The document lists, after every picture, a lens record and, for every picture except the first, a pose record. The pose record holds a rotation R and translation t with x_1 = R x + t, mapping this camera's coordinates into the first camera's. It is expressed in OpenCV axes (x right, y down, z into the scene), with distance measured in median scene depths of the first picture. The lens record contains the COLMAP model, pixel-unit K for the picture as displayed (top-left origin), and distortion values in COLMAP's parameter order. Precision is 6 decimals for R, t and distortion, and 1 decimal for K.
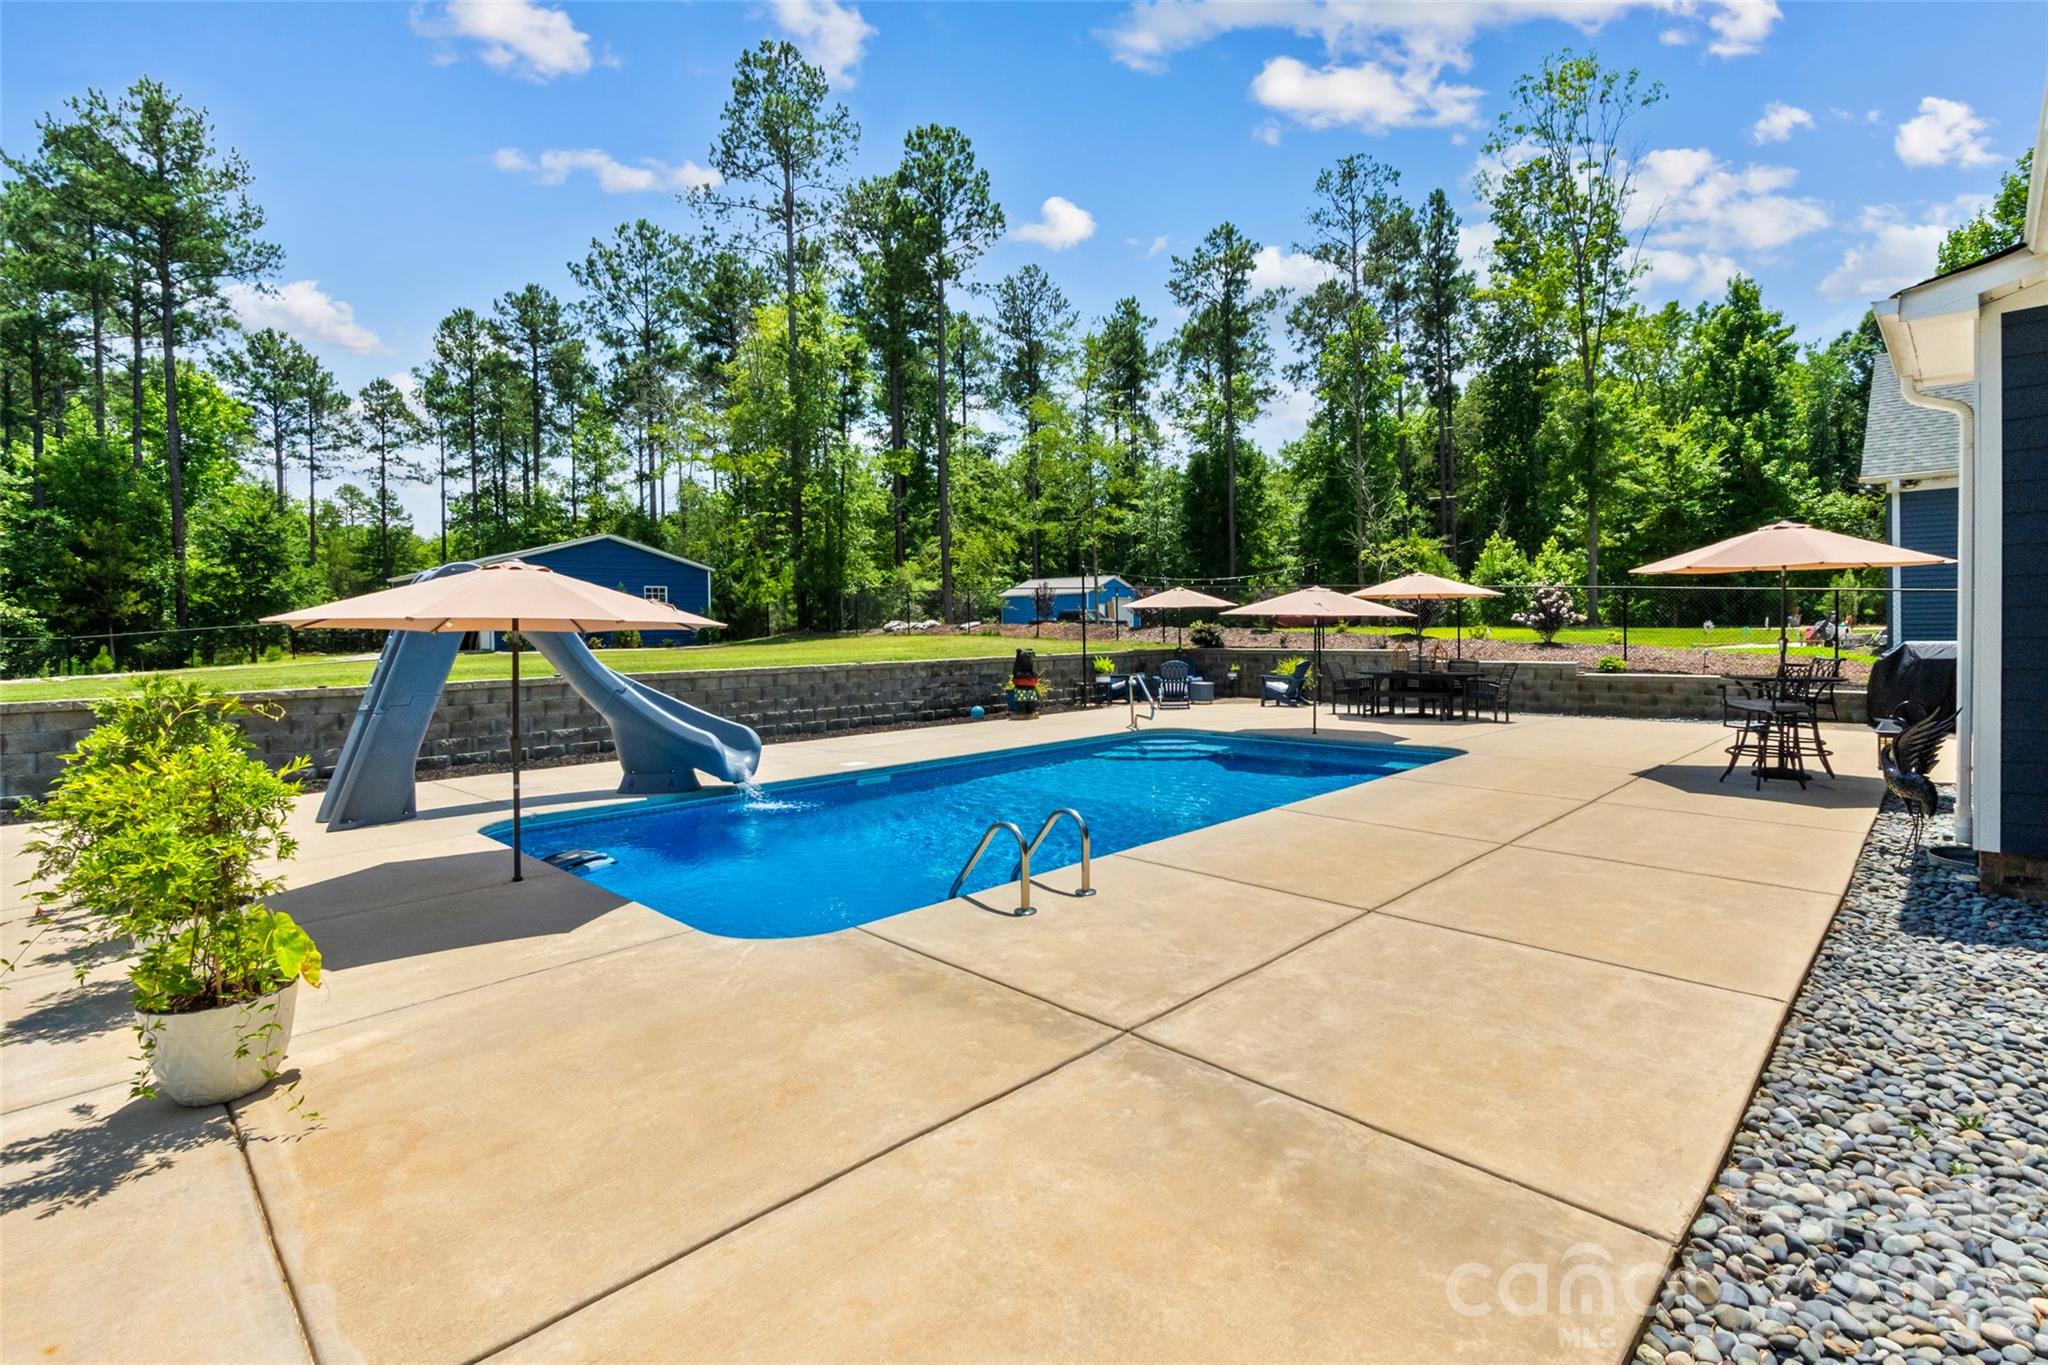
lens RADIAL K [[958.5, 0, 1016.0], [0, 958.5, 665.8], [0, 0, 1]] dist [-0.004186, -0.000765]
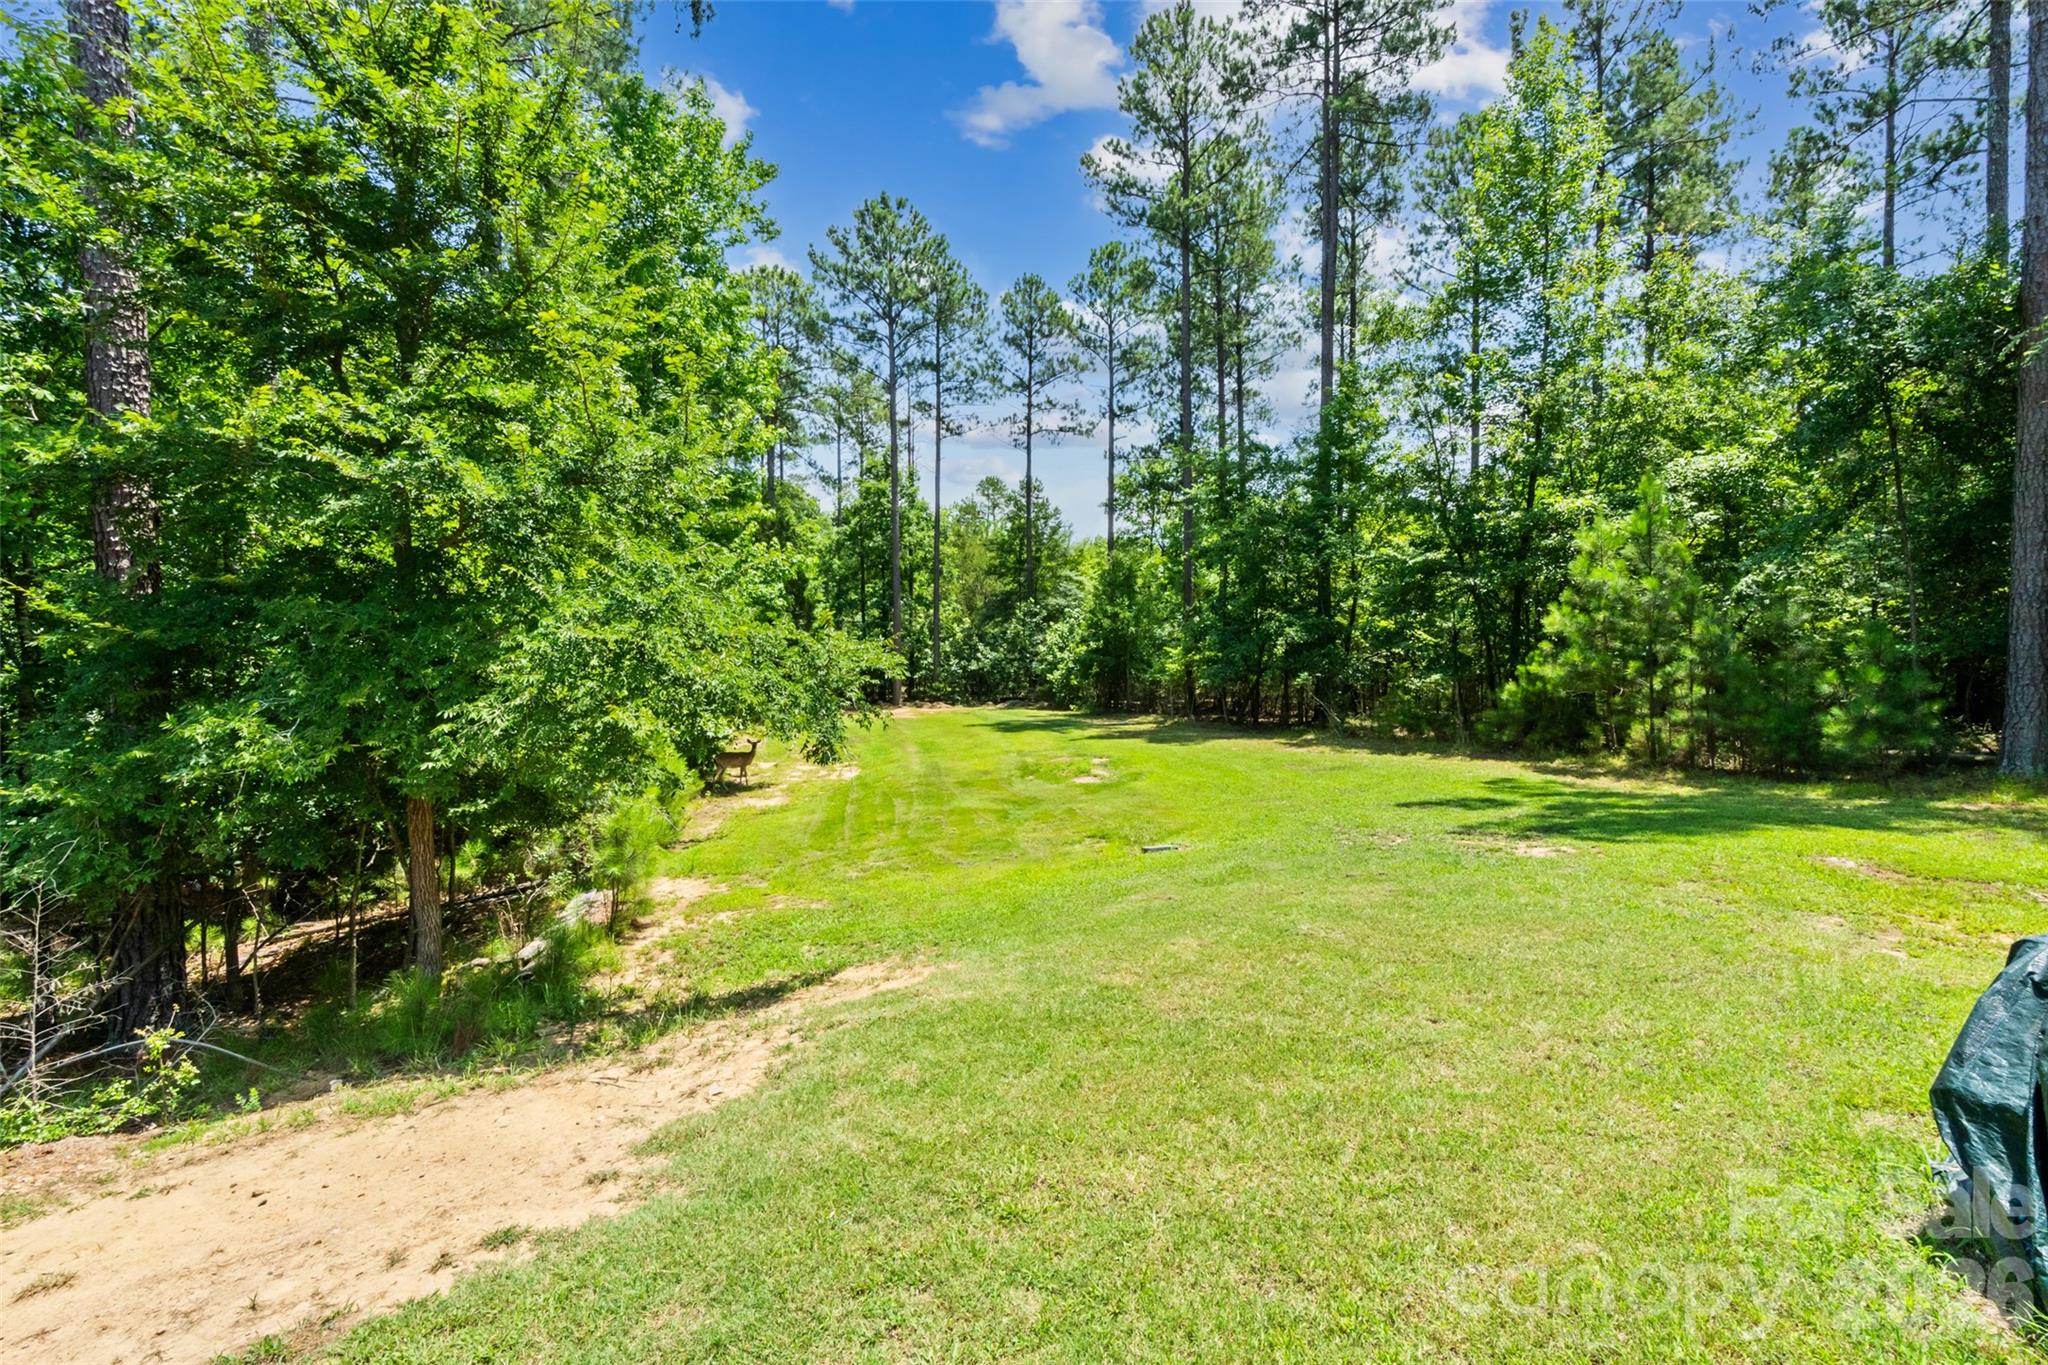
lens RADIAL K [[958.5, 0, 1016.0], [0, 958.5, 665.8], [0, 0, 1]] dist [-0.004186, -0.000765]
pose [[0.829176, 0.003046, -0.558979, -0.405395], [-0.018589, 0.999582, -0.022127, -0.031913], [0.558678, 0.028739, 0.828887, 0.612519]]
